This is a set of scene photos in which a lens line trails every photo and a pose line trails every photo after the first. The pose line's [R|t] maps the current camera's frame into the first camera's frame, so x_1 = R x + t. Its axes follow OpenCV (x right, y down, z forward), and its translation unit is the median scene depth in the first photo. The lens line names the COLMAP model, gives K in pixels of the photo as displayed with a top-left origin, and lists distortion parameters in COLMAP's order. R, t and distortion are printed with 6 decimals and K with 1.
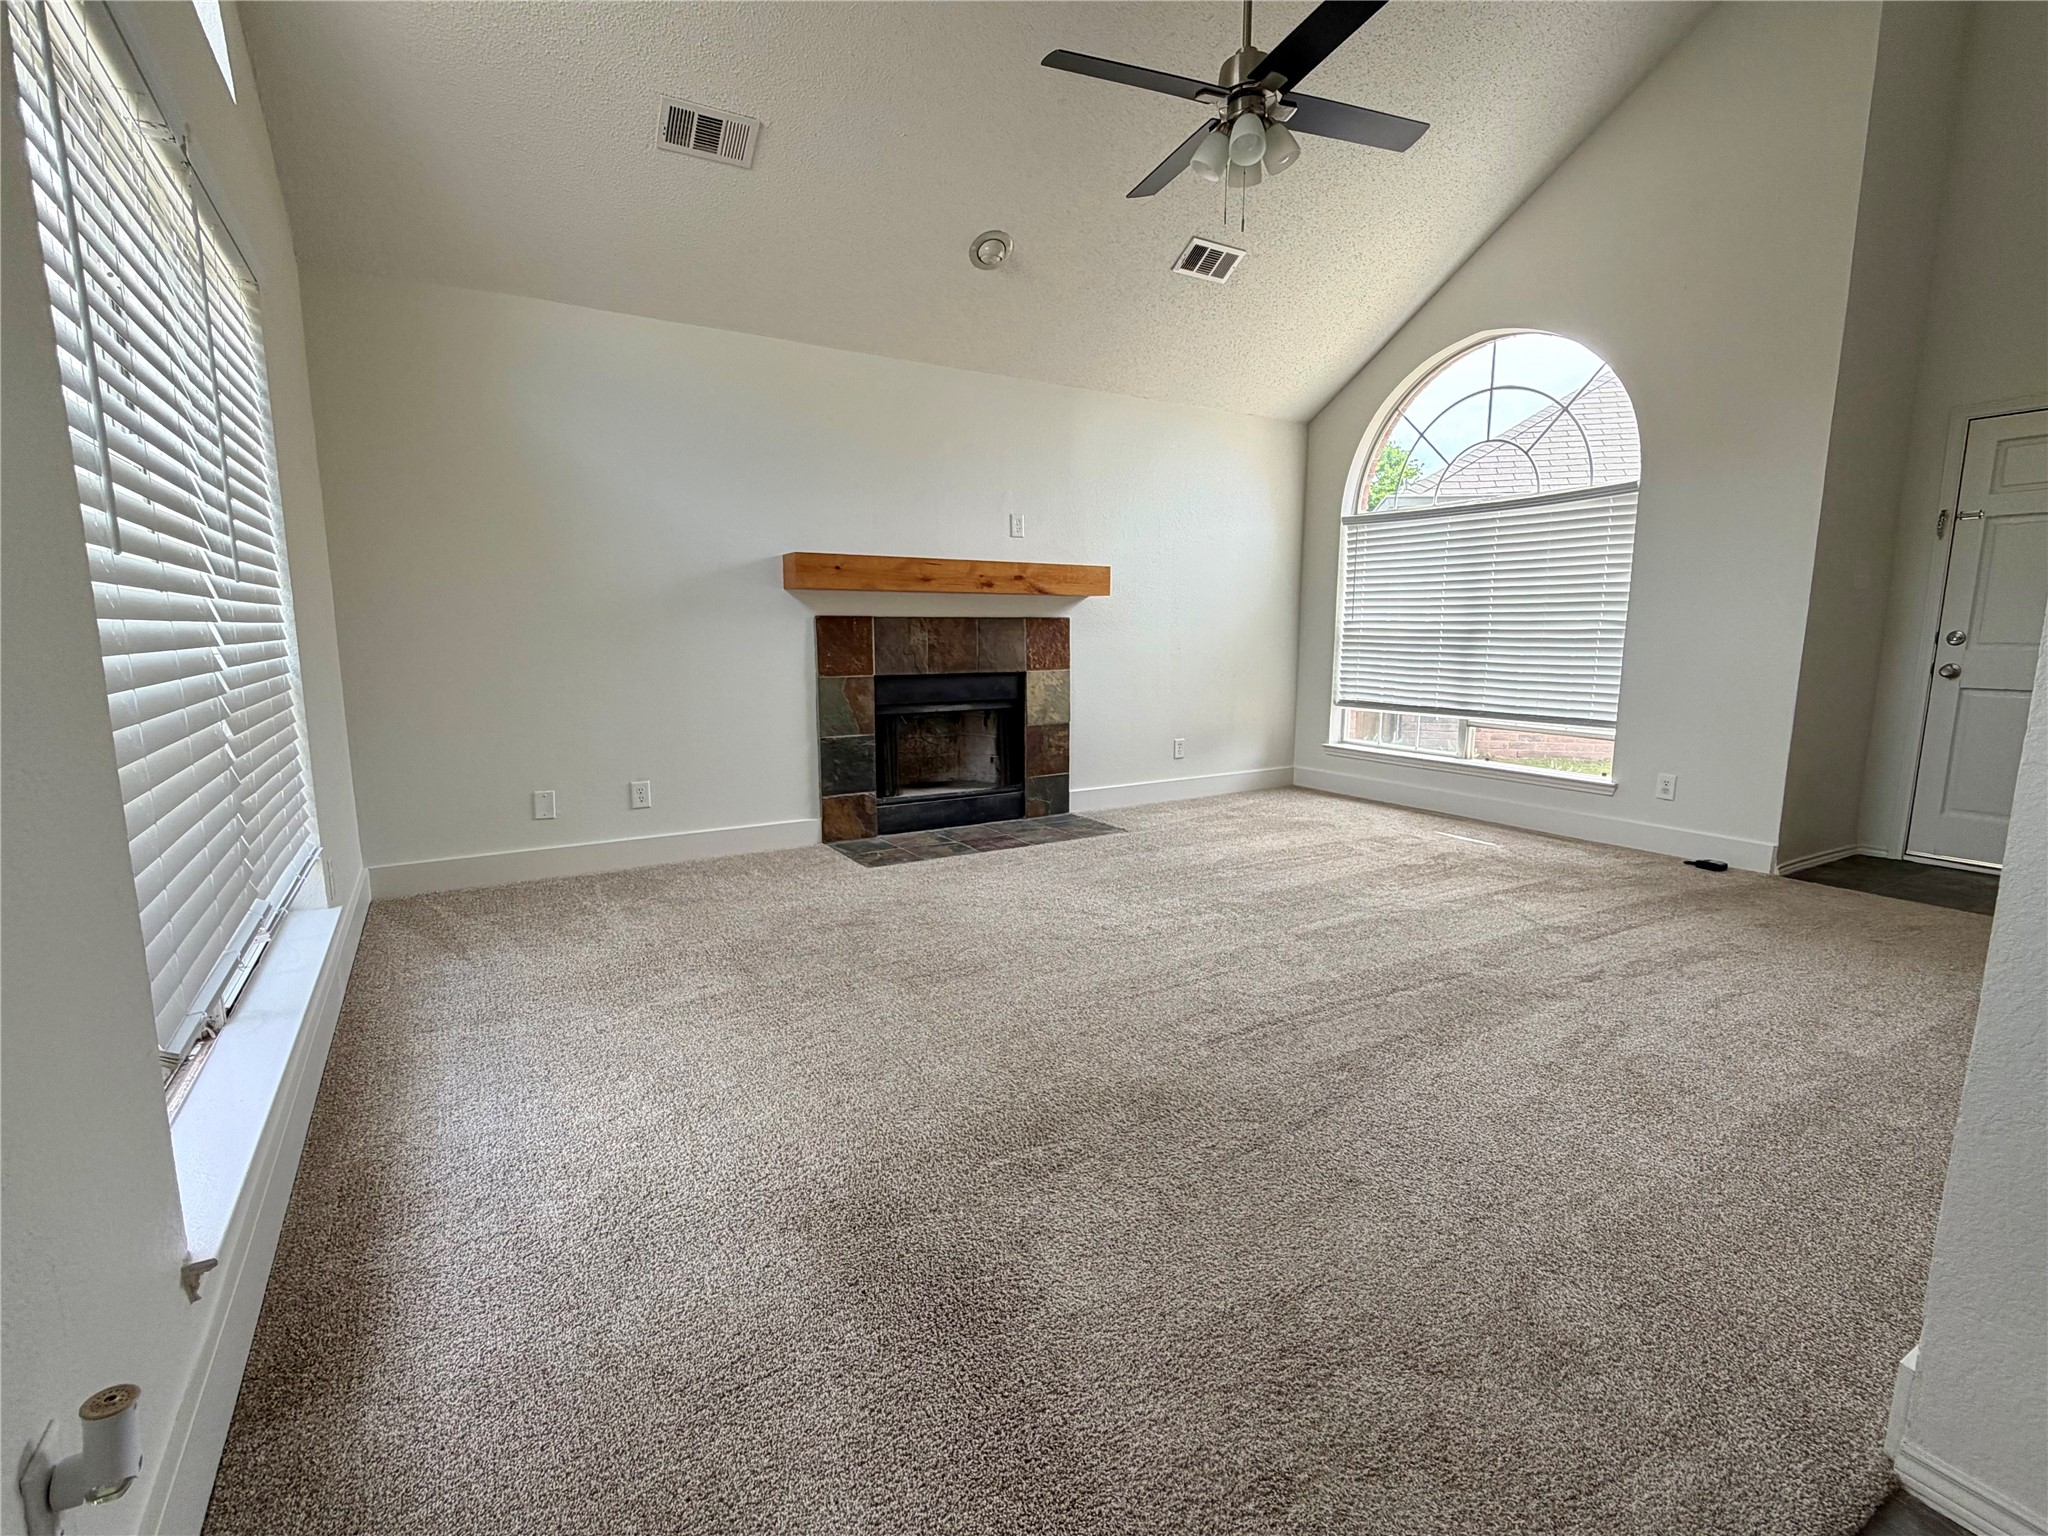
lens RADIAL K [[939.6, 0, 1021.1], [0, 939.6, 772.3], [0, 0, 1]] dist [-0.001024, 0.000060]
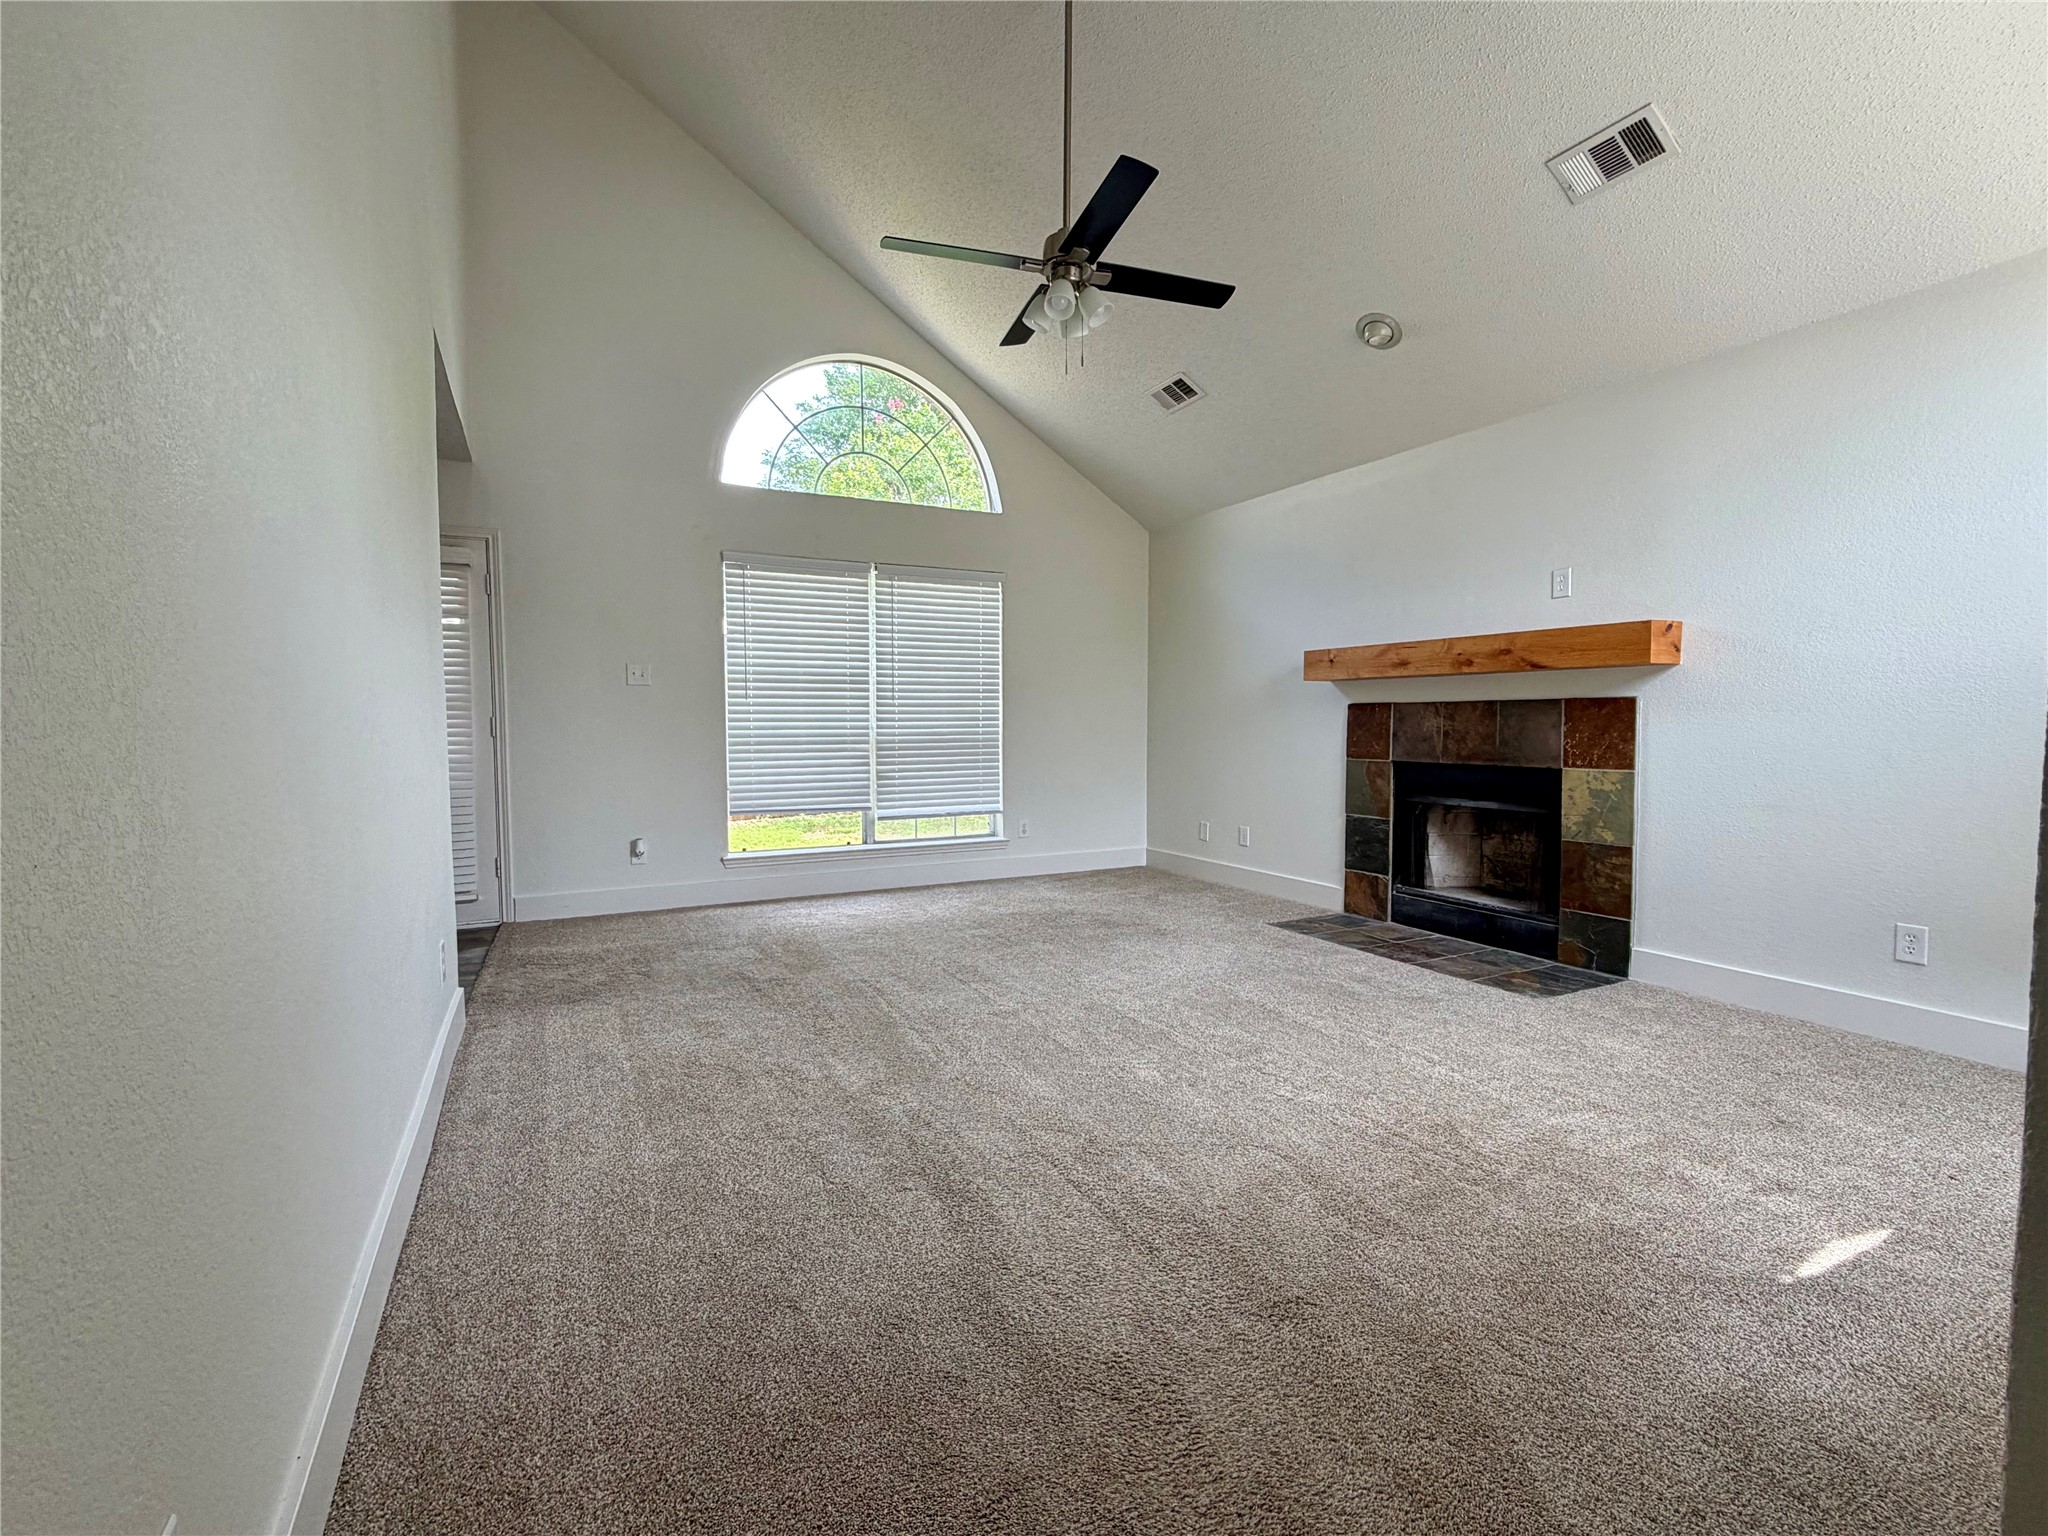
lens RADIAL K [[939.6, 0, 1022.6], [0, 939.6, 768.0], [0, 0, 1]] dist [-0.001024, 0.000060]
pose [[-0.081223, 0.049068, -0.995487, 0.821491], [-0.148496, 0.987044, 0.060768, -0.091180], [0.985572, 0.152762, -0.072884, 0.638045]]
